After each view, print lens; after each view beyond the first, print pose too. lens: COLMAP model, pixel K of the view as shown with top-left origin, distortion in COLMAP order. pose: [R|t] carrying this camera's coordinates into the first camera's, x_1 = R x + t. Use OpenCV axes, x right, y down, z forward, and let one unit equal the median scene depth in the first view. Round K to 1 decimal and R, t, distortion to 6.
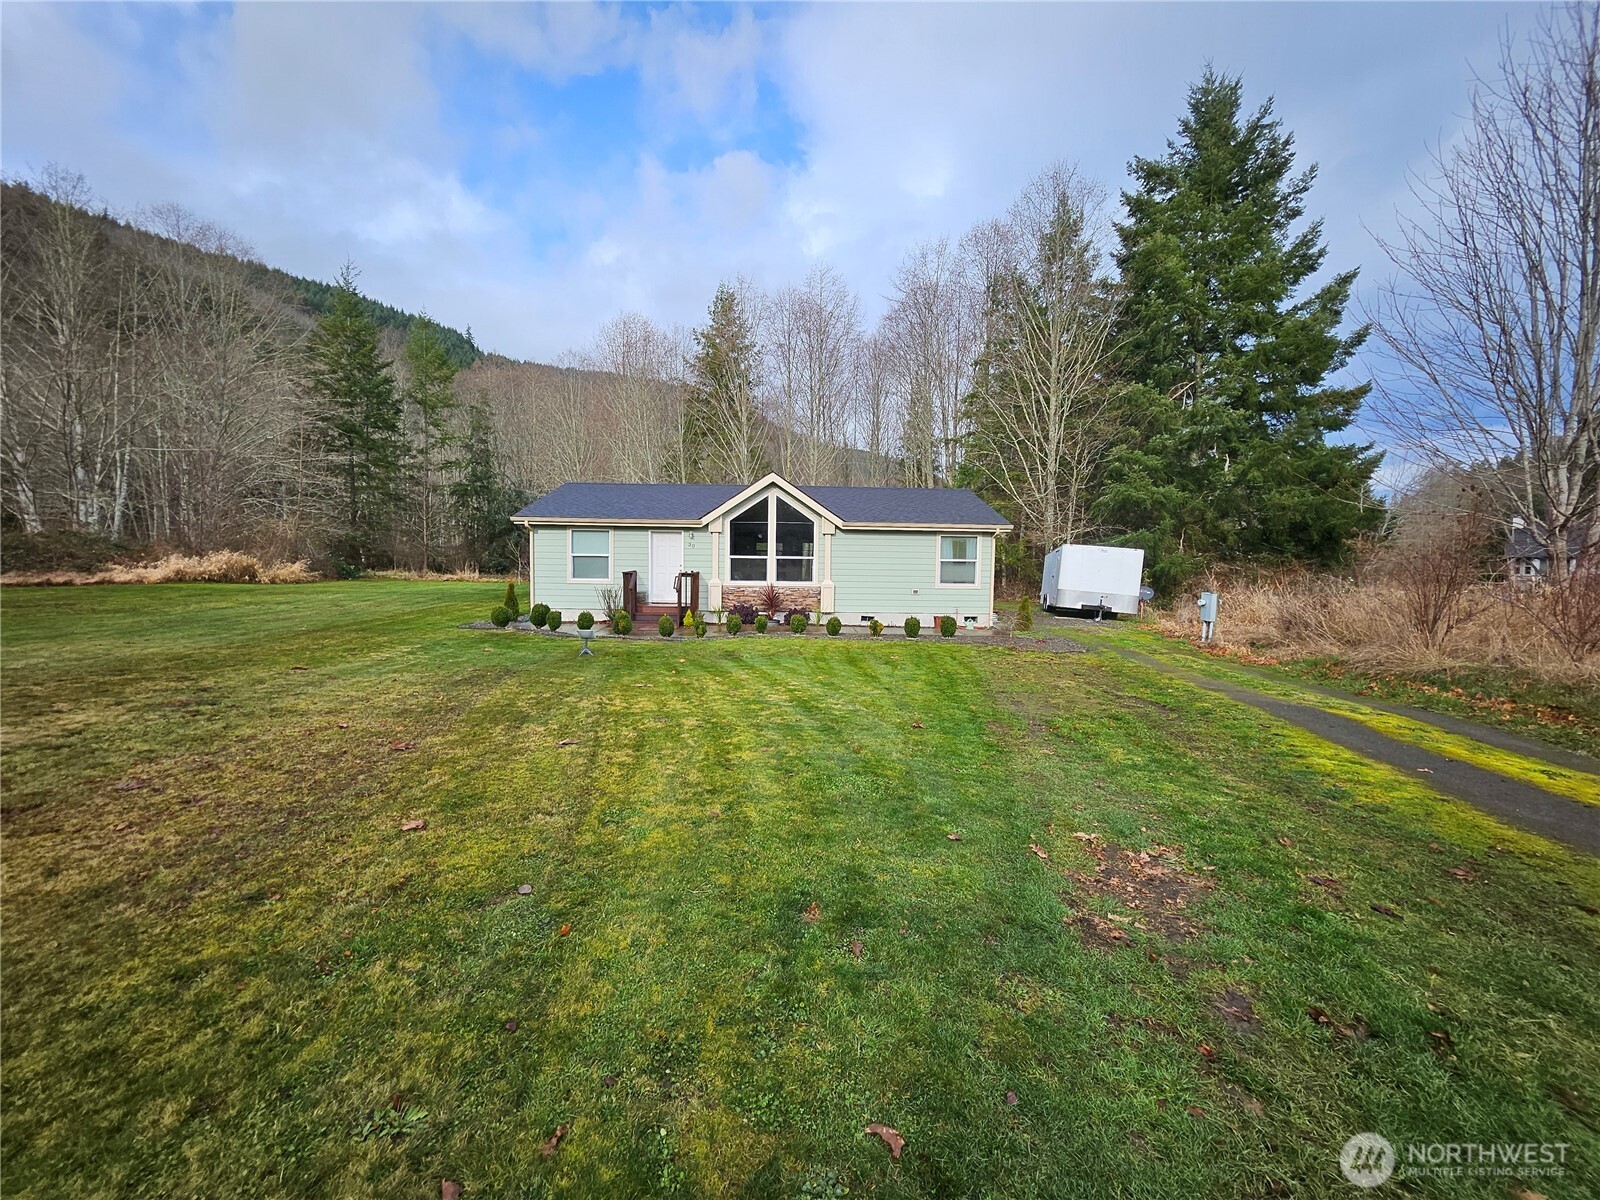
lens RADIAL K [[641.0, 0, 800.0], [0, 641.0, 600.0], [0, 0, 1]] dist [-0.049375, -0.000064]
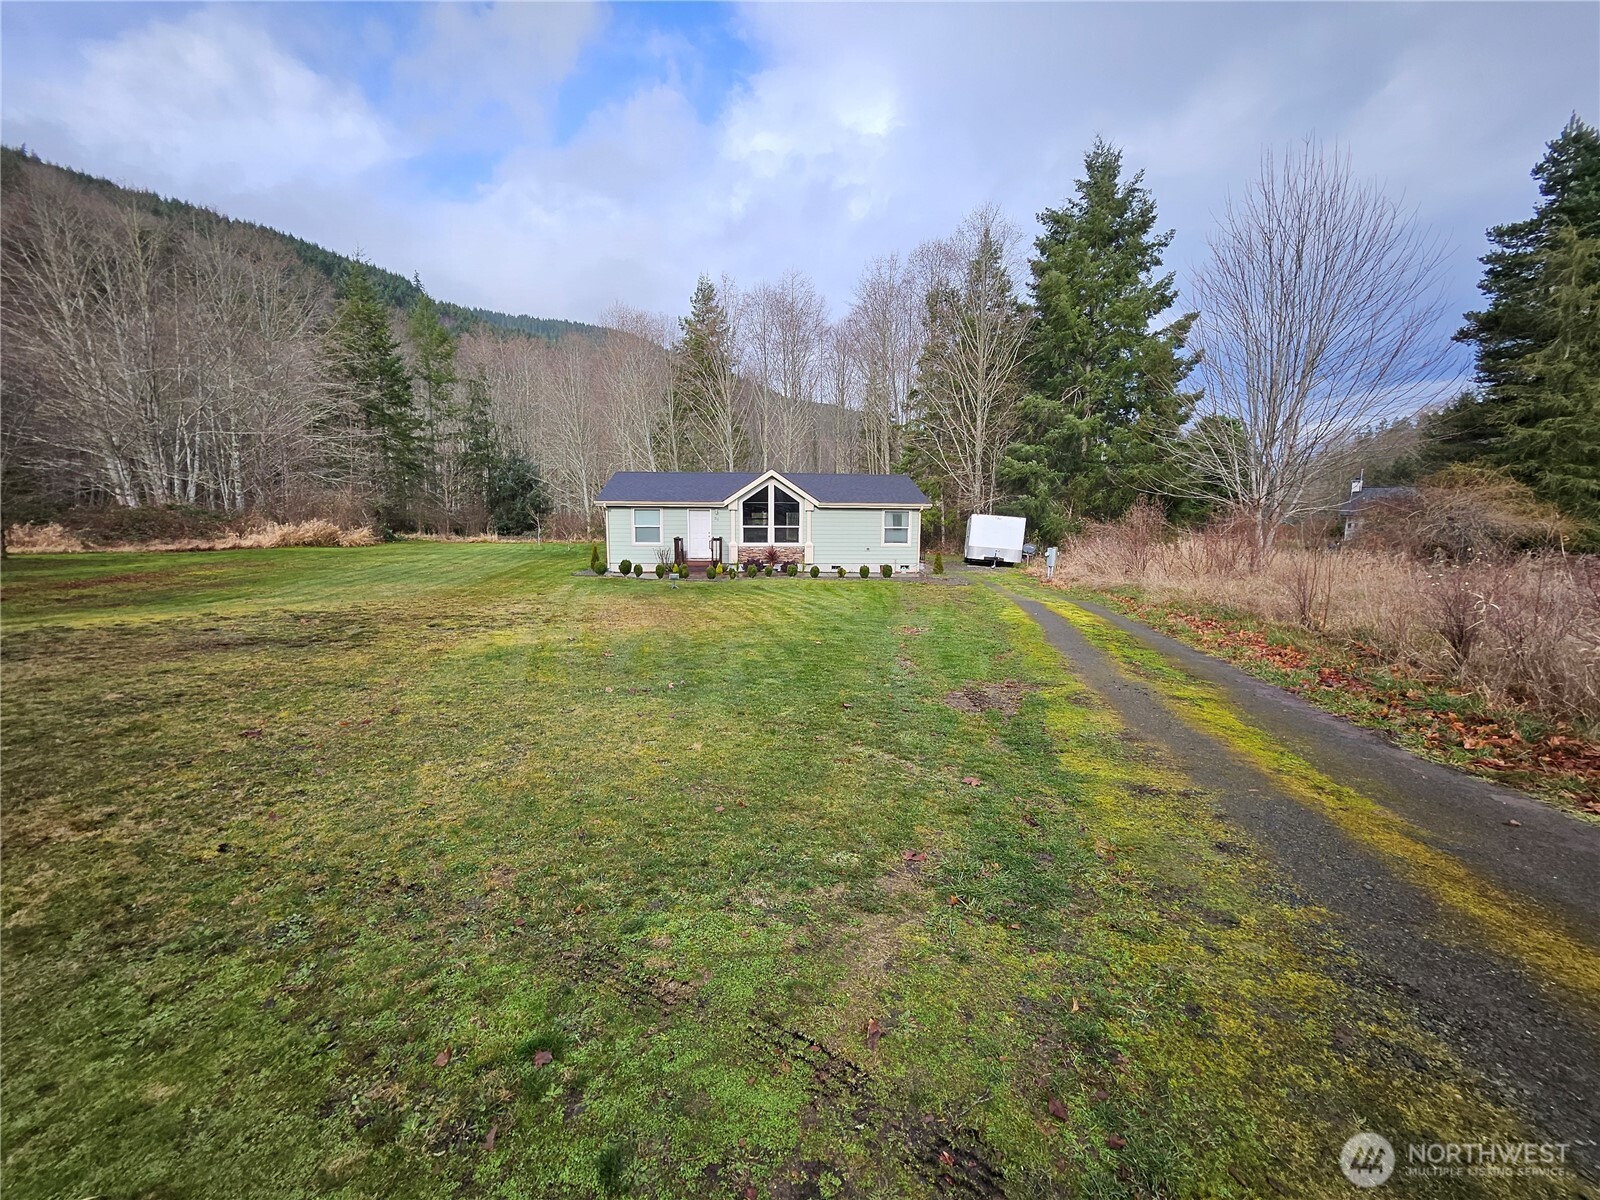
lens RADIAL K [[628.3, 0, 794.7], [0, 628.3, 588.5], [0, 0, 1]] dist [0.008963, -0.005768]
pose [[0.998909, -0.013601, 0.044668, -0.054685], [0.011238, 0.998545, 0.052749, -0.000116], [-0.045321, -0.052190, 0.997608, -0.442769]]
